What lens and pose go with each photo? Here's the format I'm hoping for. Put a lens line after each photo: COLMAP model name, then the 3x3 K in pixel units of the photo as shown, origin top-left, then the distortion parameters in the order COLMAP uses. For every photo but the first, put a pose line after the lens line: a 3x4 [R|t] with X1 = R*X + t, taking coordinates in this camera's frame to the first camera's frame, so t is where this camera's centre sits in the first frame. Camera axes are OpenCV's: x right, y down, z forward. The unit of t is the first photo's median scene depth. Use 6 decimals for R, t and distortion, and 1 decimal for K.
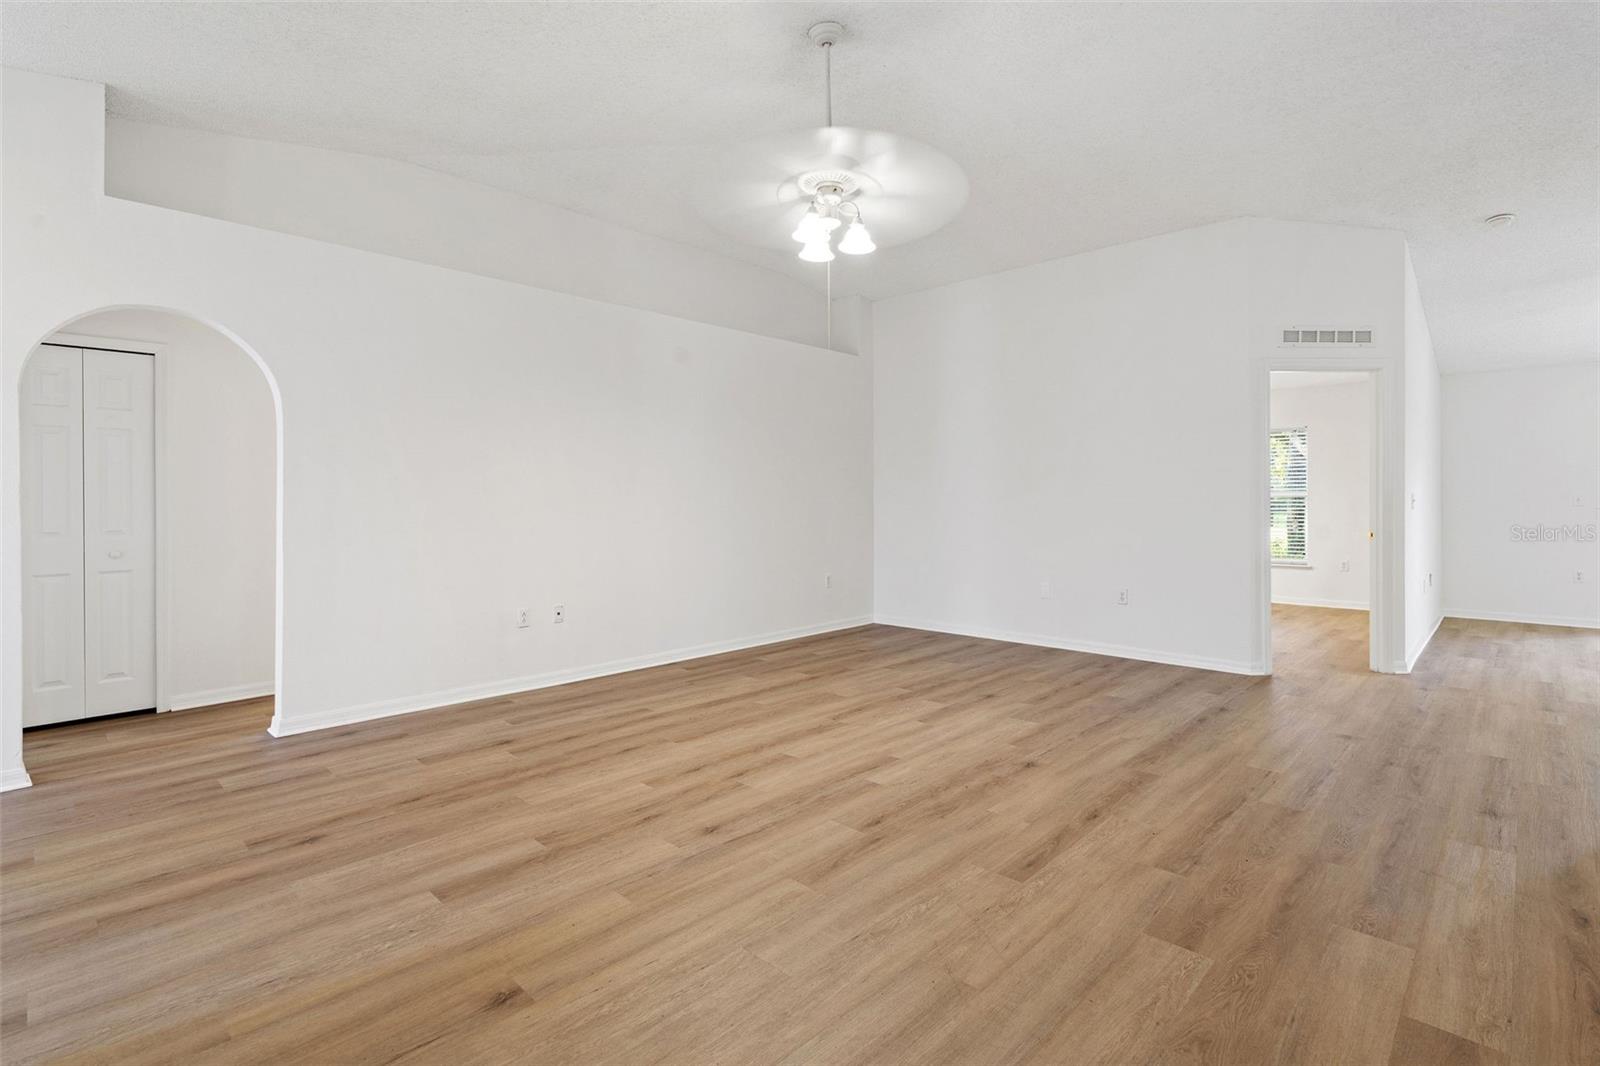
lens RADIAL K [[748.6, 0, 806.1], [0, 748.6, 508.7], [0, 0, 1]] dist [-0.003275, -0.000177]
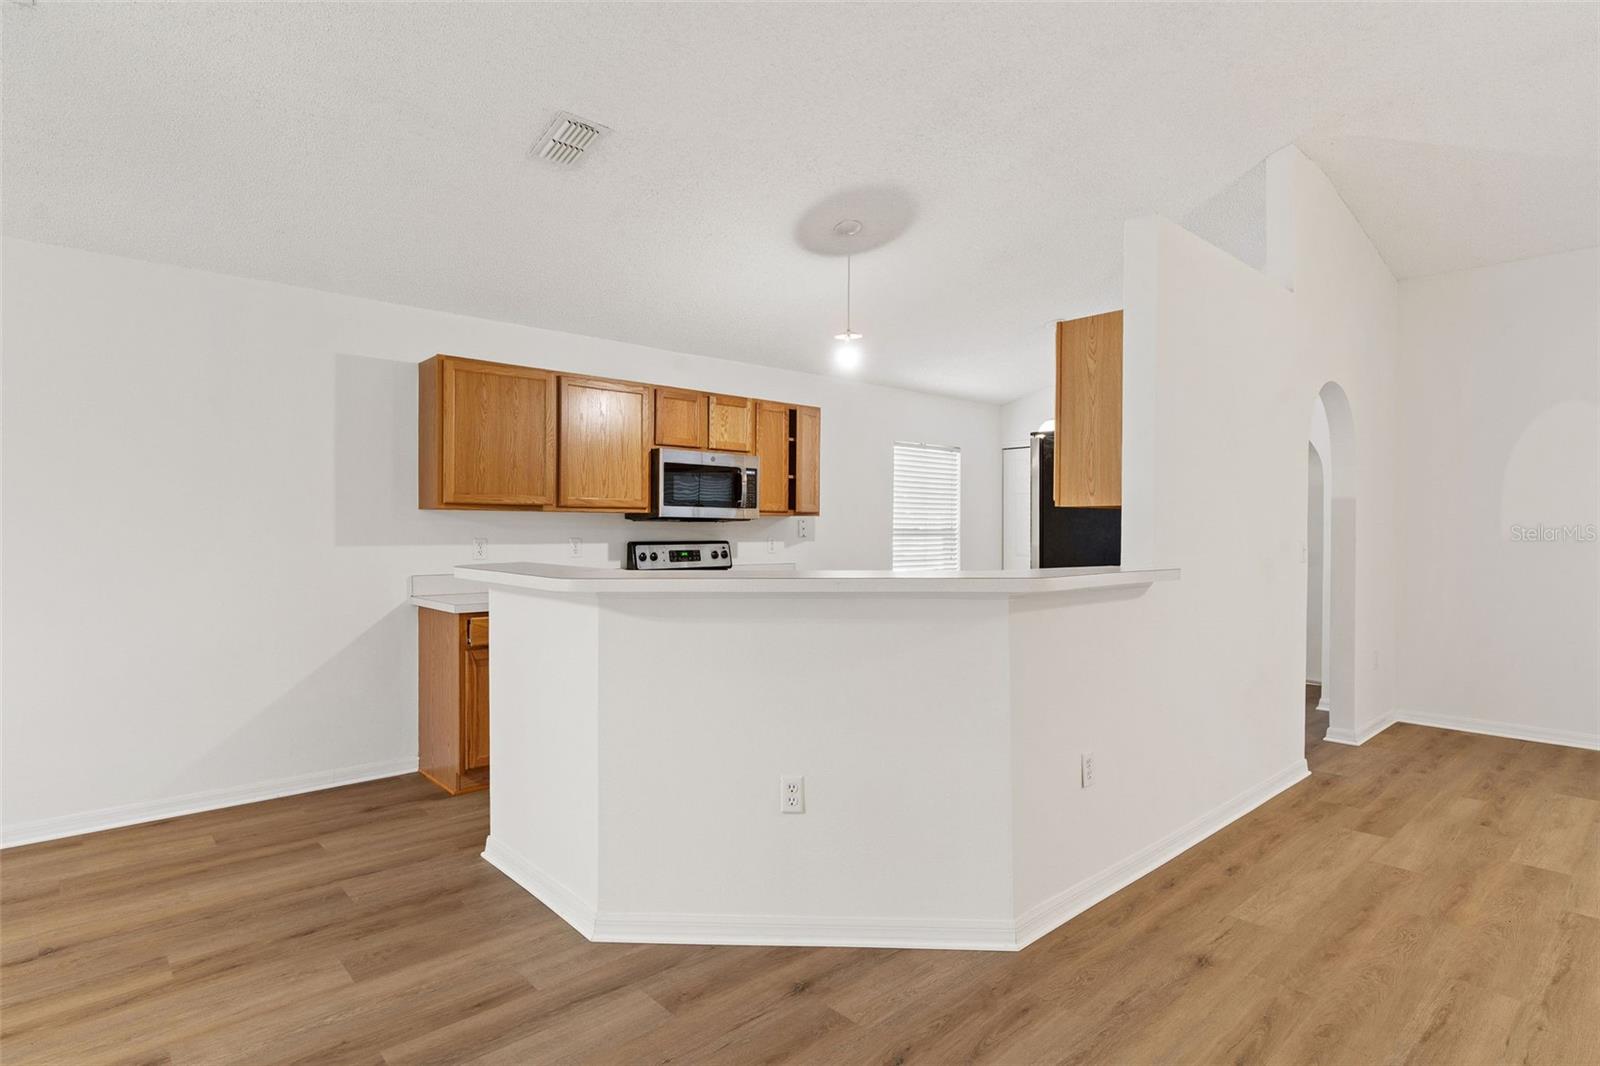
lens RADIAL K [[831.1, 0, 800.0], [0, 831.1, 533.0], [0, 0, 1]] dist [-0.002317, 0.000042]
pose [[-0.997949, -0.001867, 0.063984, 1.331903], [-0.001147, 0.999936, 0.011284, -0.055763], [-0.064001, 0.011187, -0.997887, 1.961911]]
